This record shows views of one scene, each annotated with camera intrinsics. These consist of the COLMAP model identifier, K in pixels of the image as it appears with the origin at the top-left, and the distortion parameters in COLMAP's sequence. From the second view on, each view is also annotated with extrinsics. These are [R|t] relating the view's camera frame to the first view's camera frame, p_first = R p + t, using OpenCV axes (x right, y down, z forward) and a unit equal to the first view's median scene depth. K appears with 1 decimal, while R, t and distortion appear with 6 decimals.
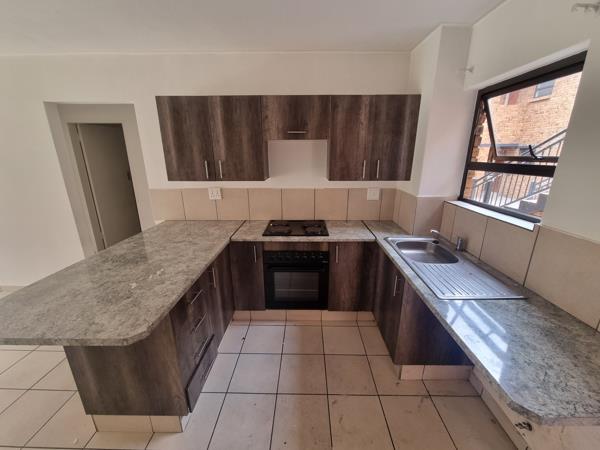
lens RADIAL K [[247.6, 0, 301.8], [0, 247.6, 224.9], [0, 0, 1]] dist [-0.000334, -0.000284]
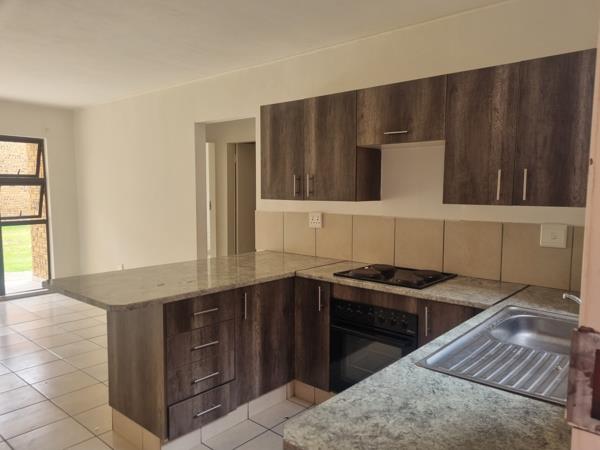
lens RADIAL K [[456.7, 0, 301.3], [0, 456.7, 225.5], [0, 0, 1]] dist [0.043055, -0.002097]
pose [[0.759780, 0.057812, -0.647604, 0.611153], [-0.185133, 0.974044, -0.130247, 0.092922], [0.623265, 0.218852, 0.750762, -0.069662]]
